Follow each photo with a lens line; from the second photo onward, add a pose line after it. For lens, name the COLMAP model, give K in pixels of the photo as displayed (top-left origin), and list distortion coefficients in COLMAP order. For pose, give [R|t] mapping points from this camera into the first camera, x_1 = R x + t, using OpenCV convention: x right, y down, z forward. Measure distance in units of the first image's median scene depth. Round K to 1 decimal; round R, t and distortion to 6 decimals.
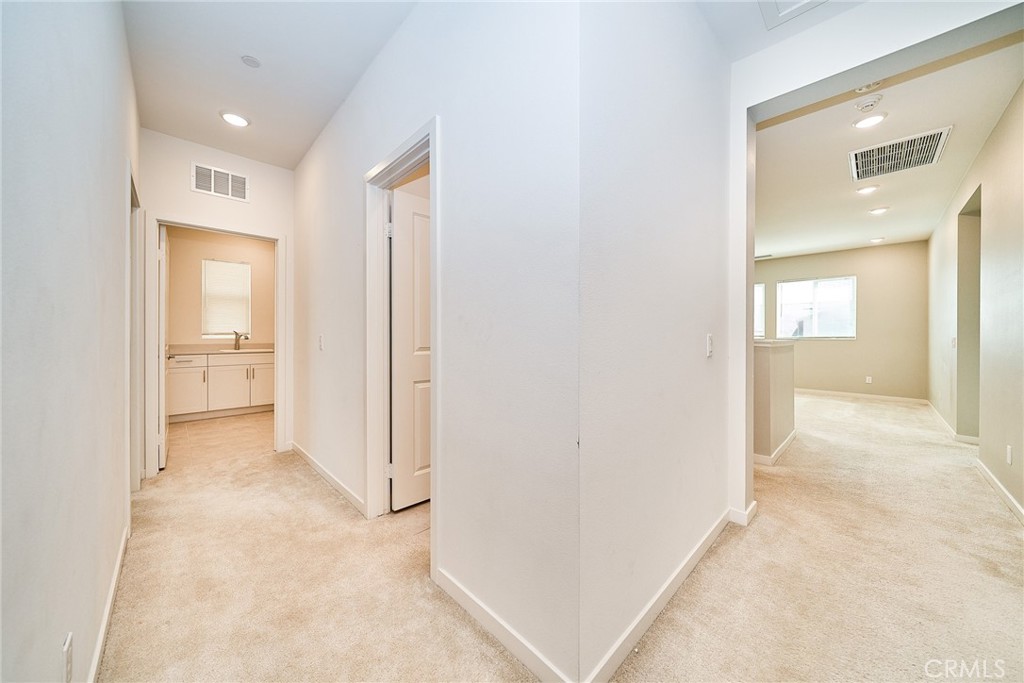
lens RADIAL K [[349.5, 0, 515.4], [0, 349.5, 341.4], [0, 0, 1]] dist [0.001526, -0.000666]
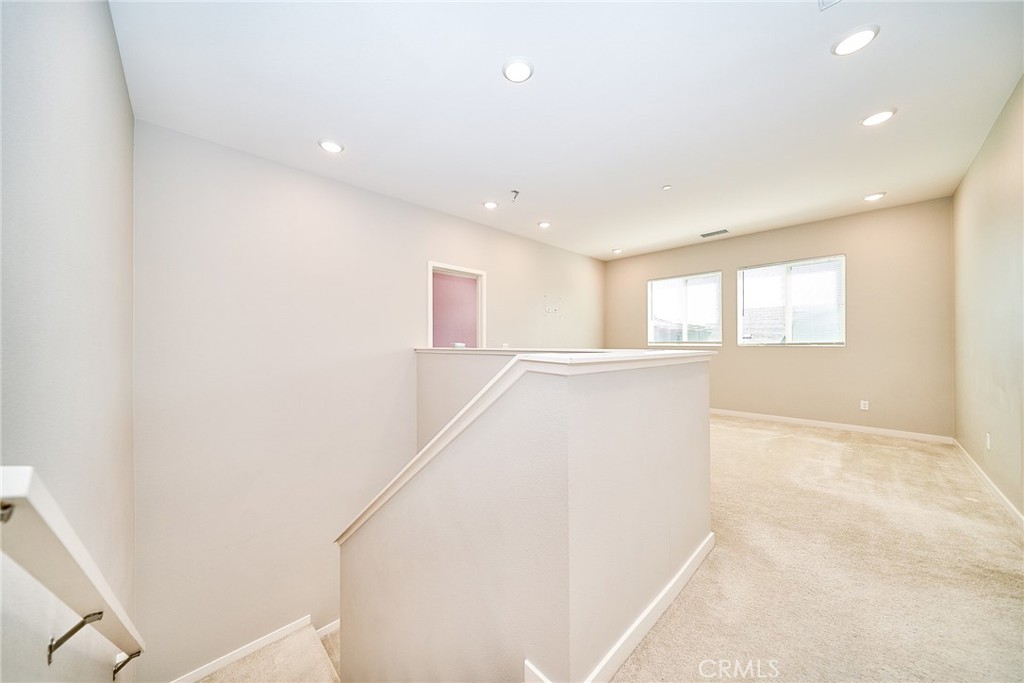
lens RADIAL K [[349.5, 0, 507.6], [0, 349.5, 341.6], [0, 0, 1]] dist [0.001526, -0.000666]
pose [[0.999981, 0.002515, -0.005619, 0.333814], [-0.002584, 0.999921, -0.012339, -0.005567], [0.005588, 0.012353, 0.999908, 0.327534]]
